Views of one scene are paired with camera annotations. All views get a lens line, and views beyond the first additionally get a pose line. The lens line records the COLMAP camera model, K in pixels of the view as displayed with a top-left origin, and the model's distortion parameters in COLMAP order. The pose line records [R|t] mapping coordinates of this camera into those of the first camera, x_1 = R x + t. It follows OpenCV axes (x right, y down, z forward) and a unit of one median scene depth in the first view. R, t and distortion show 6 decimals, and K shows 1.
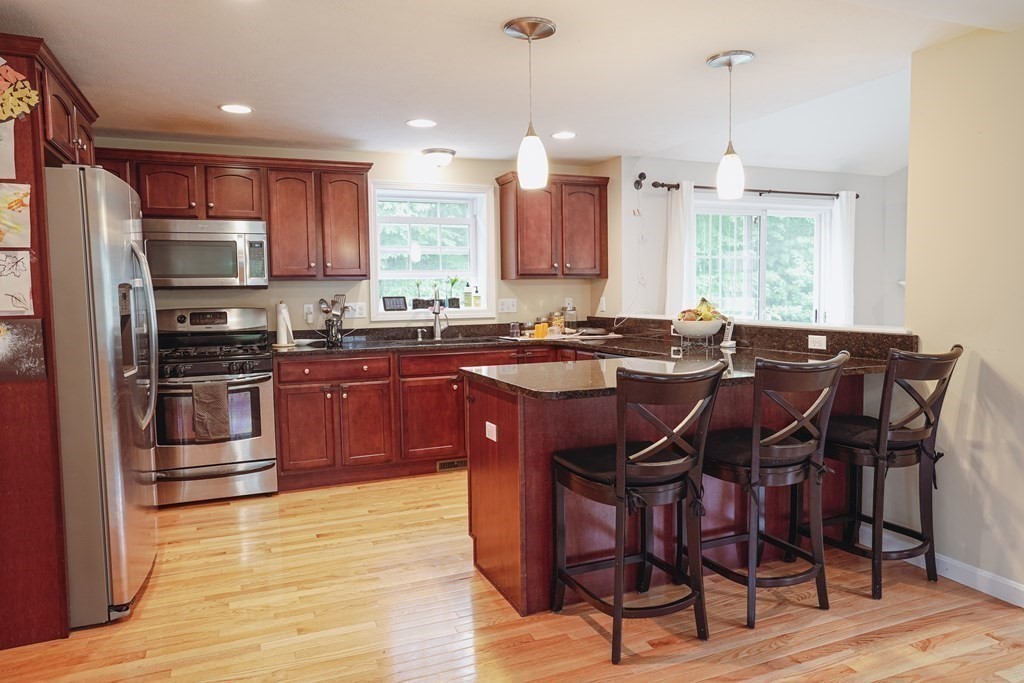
lens RADIAL K [[673.8, 0, 512.0], [0, 673.8, 341.5], [0, 0, 1]] dist [-0.020564, 0.001102]
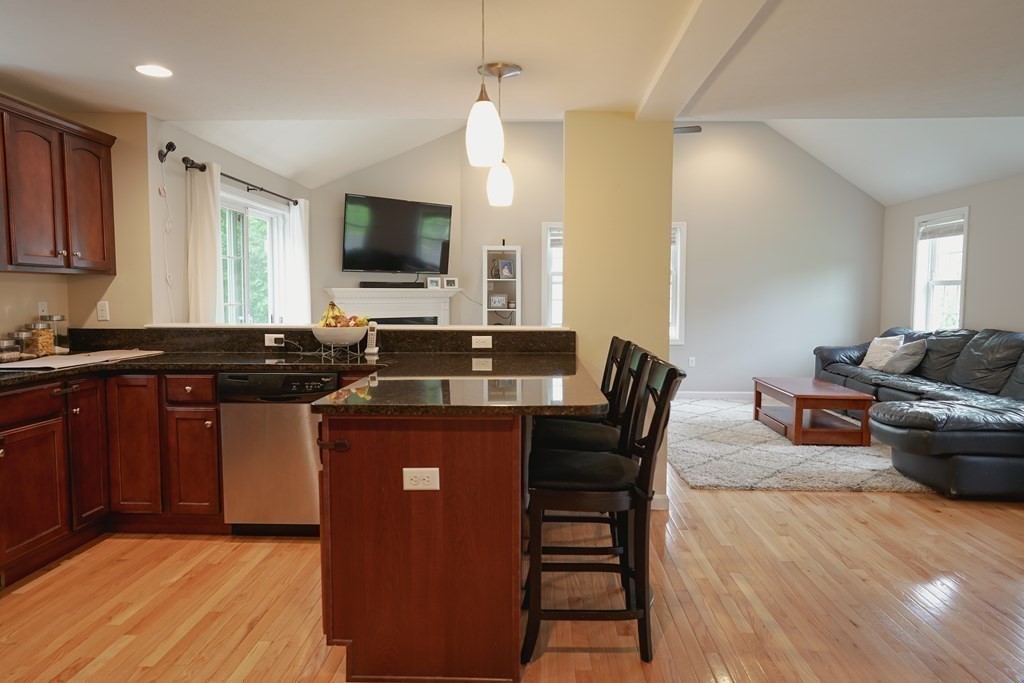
lens RADIAL K [[673.8, 0, 512.0], [0, 673.8, 341.5], [0, 0, 1]] dist [-0.020564, 0.001102]
pose [[0.414266, -0.048036, 0.908887, -0.437485], [0.056939, 0.998018, 0.026794, -0.021806], [-0.908373, 0.040651, 0.416180, 0.395555]]
